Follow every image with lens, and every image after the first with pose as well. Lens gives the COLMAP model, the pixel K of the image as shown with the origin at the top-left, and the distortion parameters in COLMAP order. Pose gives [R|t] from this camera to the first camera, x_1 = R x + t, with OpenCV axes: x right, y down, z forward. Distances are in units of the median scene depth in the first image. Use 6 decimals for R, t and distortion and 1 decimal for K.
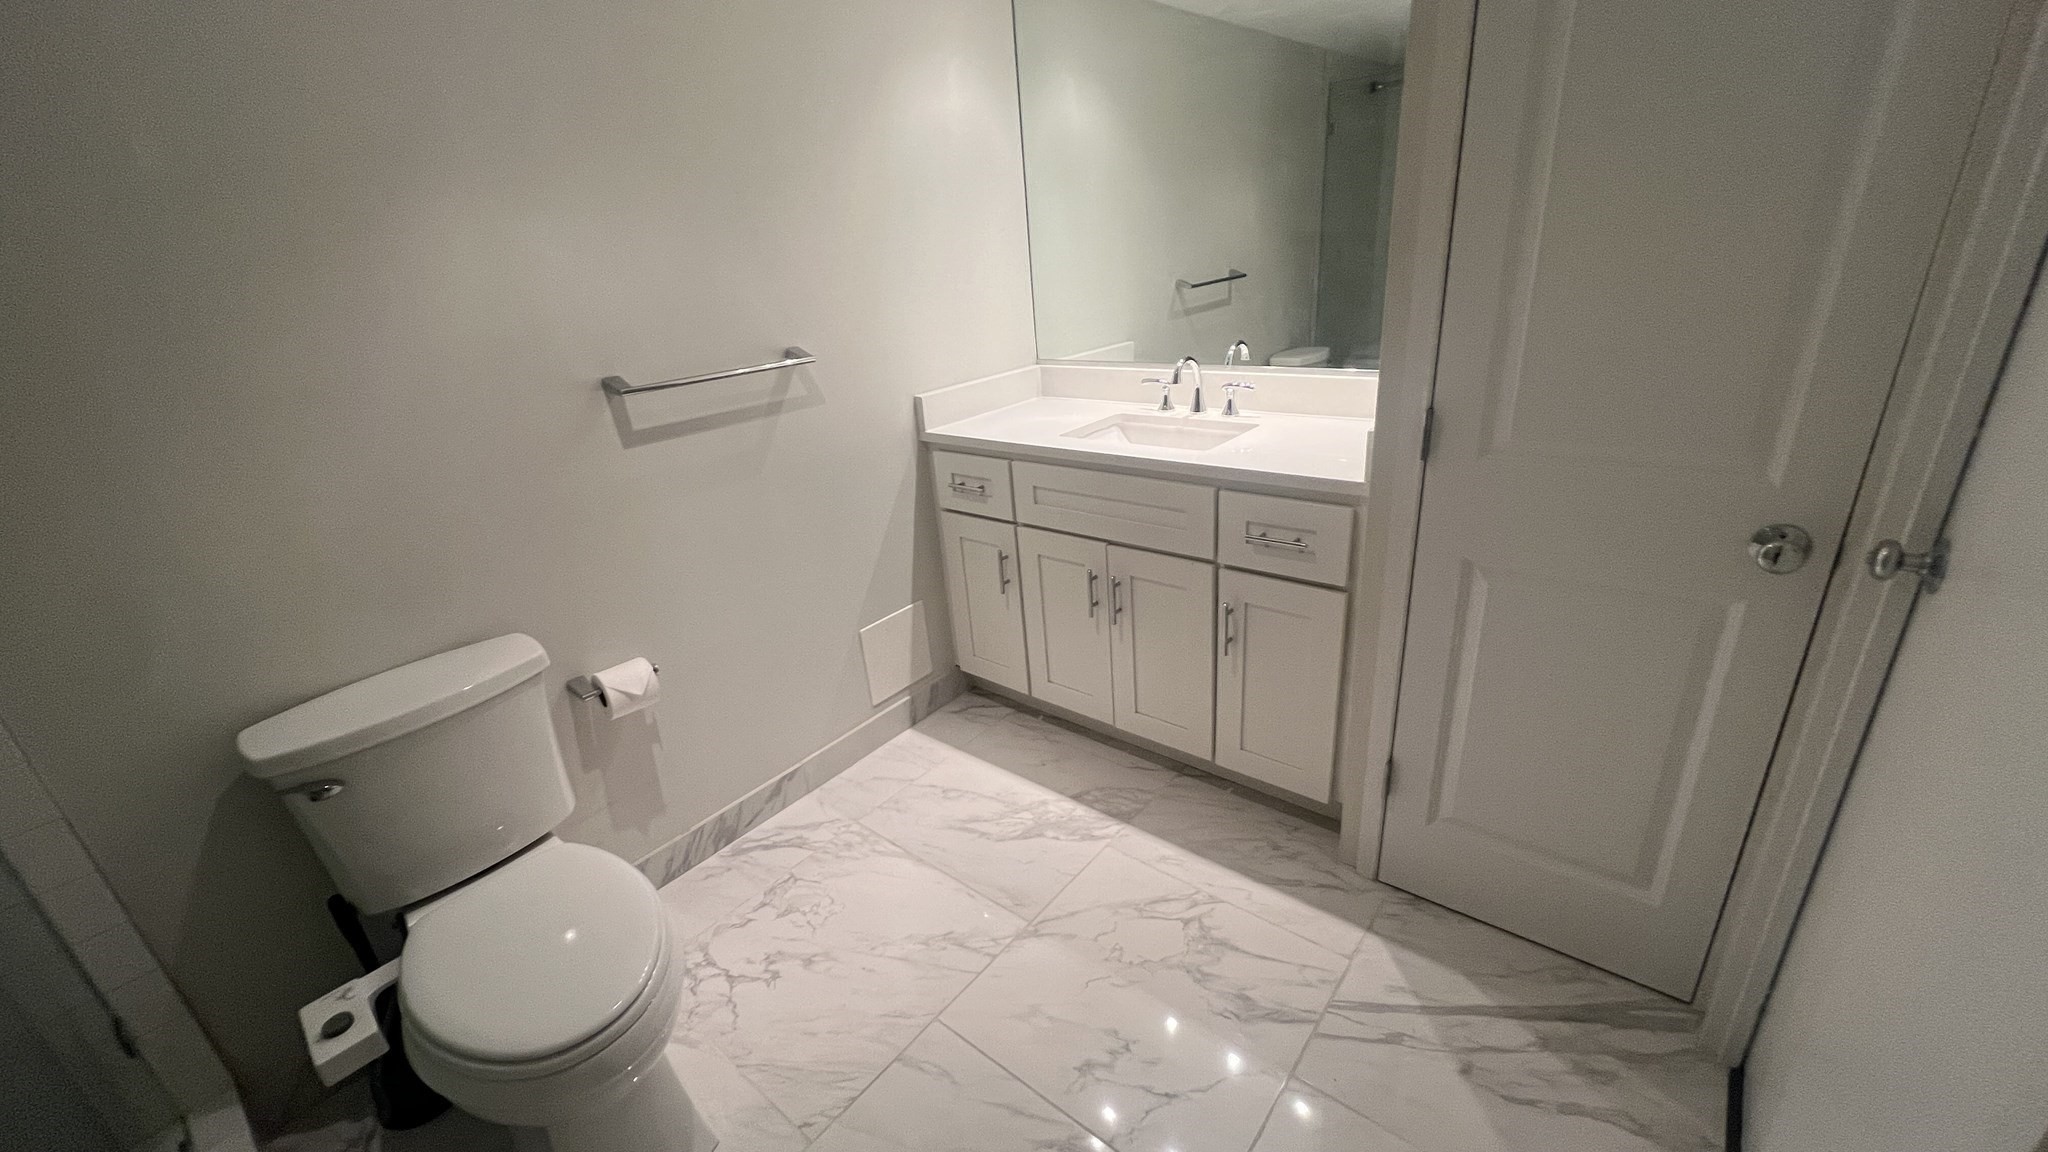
lens RADIAL K [[817.1, 0, 1024.0], [0, 817.1, 576.0], [0, 0, 1]] dist [0.001196, -0.000035]
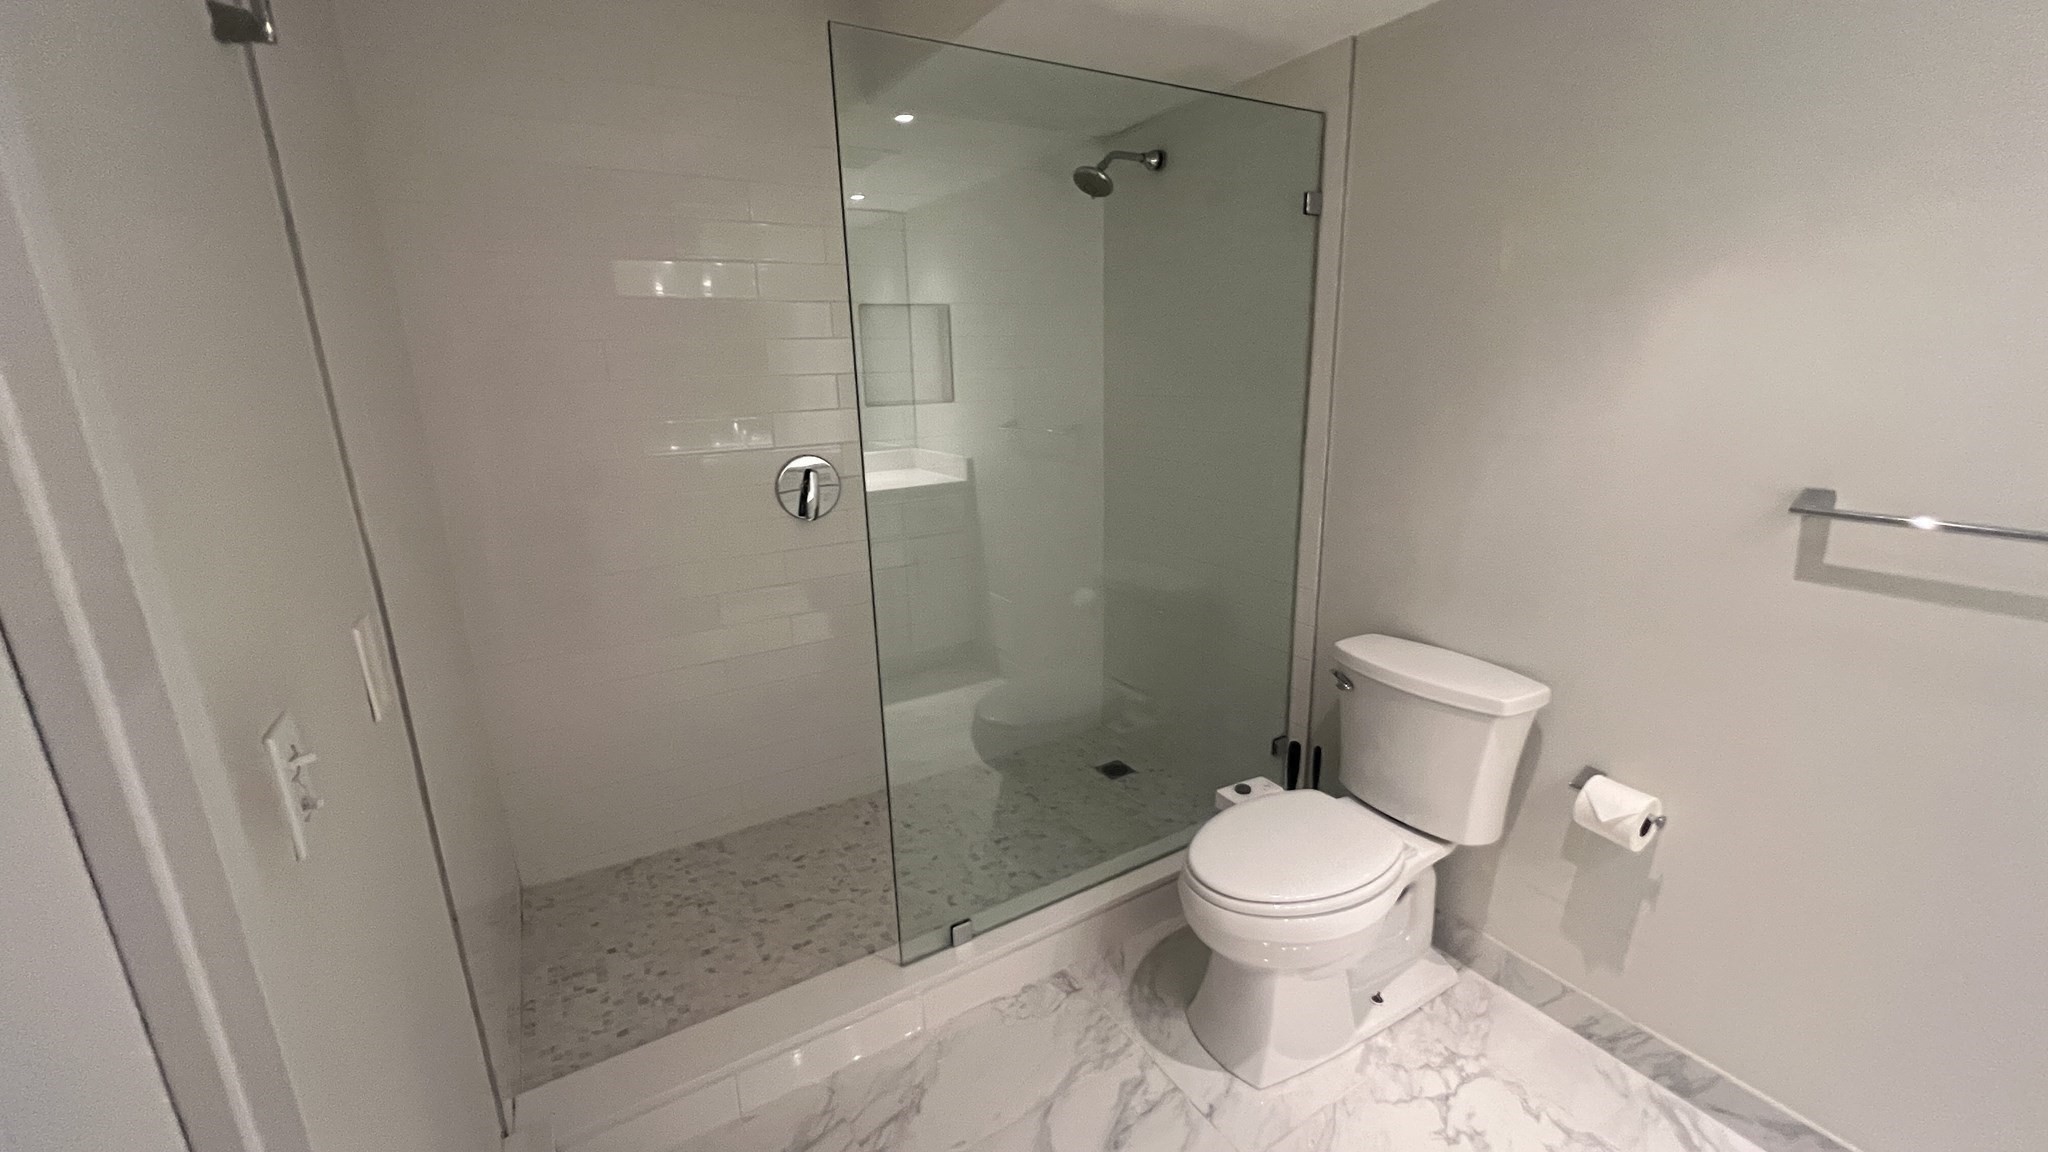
lens RADIAL K [[817.1, 0, 1024.0], [0, 817.1, 576.0], [0, 0, 1]] dist [0.001196, -0.000035]
pose [[-0.334356, 0.320643, -0.886225, 0.433373], [-0.309644, 0.850766, 0.424637, -0.259556], [0.890127, 0.416394, -0.185173, 0.494089]]
